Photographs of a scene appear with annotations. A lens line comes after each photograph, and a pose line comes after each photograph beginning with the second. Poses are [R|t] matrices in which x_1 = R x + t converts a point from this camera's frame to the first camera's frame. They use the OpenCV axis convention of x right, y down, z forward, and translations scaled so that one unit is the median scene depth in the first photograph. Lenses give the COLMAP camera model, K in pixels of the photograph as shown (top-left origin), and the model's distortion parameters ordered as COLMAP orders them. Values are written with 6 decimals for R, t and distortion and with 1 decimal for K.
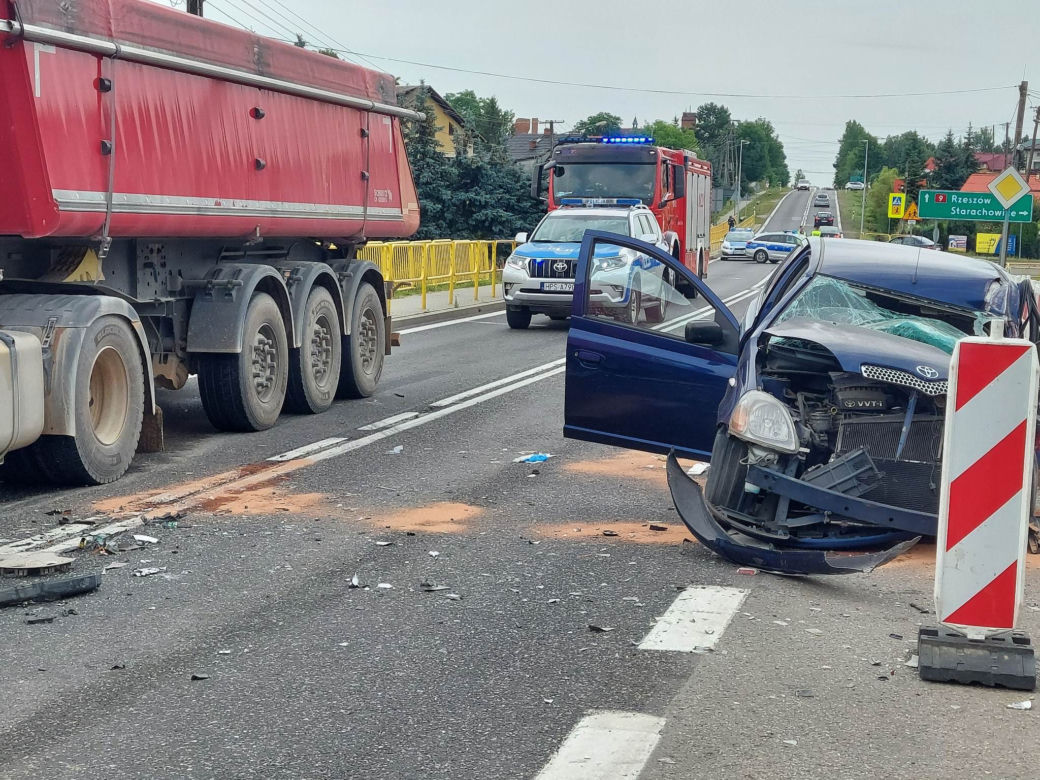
lens RADIAL K [[1790.8, 0, 490.8], [0, 1790.8, 393.6], [0, 0, 1]] dist [0.161359, 0.000000]
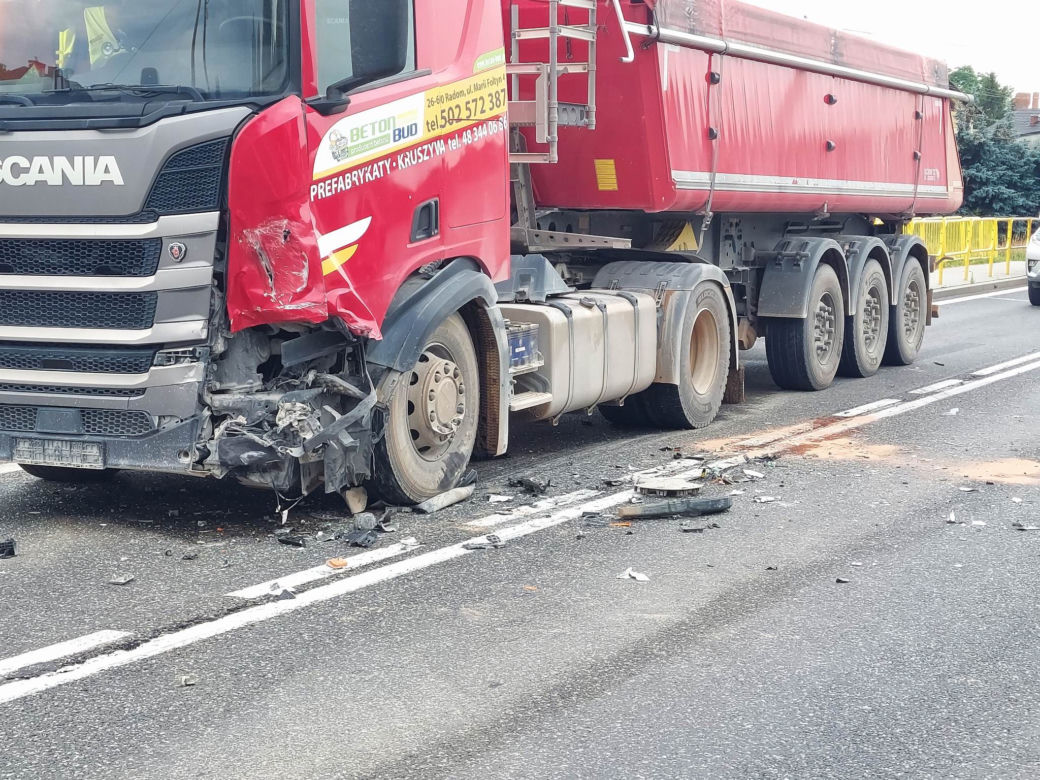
lens RADIAL K [[1790.8, 0, 551.2], [0, 1790.8, 372.0], [0, 0, 1]] dist [0.161359, 0.000000]
pose [[0.973835, 0.033870, -0.224717, -0.046070], [-0.033589, 0.999423, 0.005074, 0.010522], [0.224759, 0.002607, 0.974411, -0.110444]]
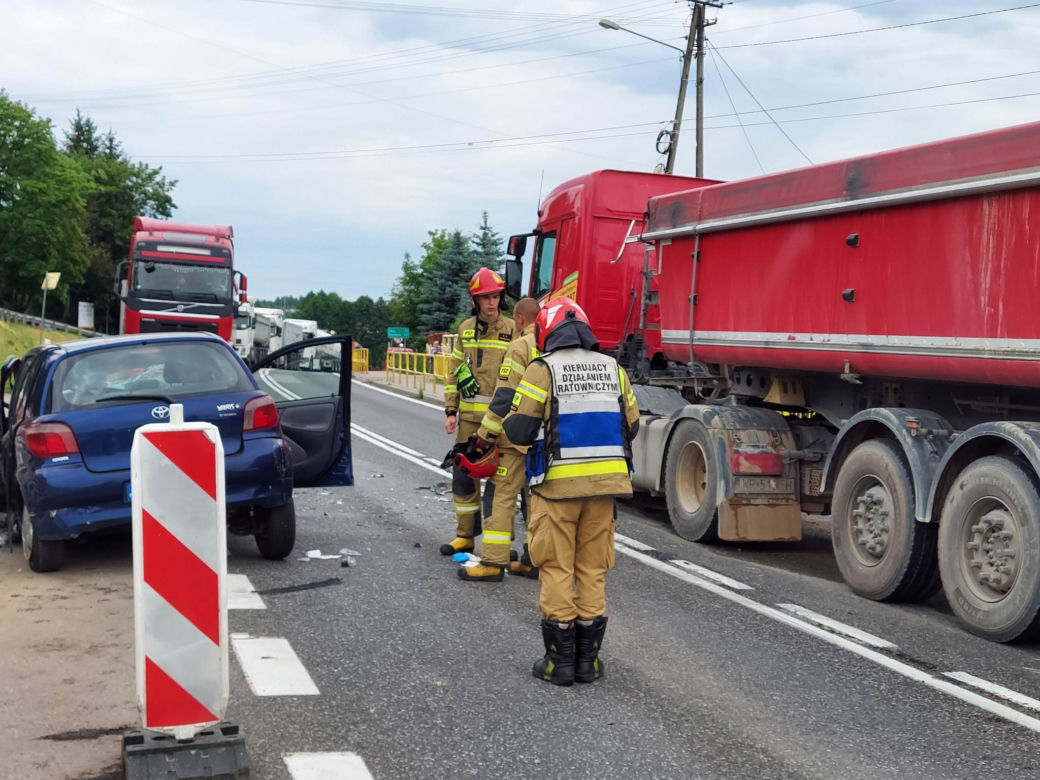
lens RADIAL K [[1476.0, 0, 527.8], [0, 1476.0, 385.1], [0, 0, 1]] dist [0.166950, 0.000000]
pose [[-0.851840, -0.043393, -0.522002, 0.437979], [-0.112452, 0.988476, 0.101338, -0.152191], [0.511589, 0.145024, -0.846903, 1.696128]]
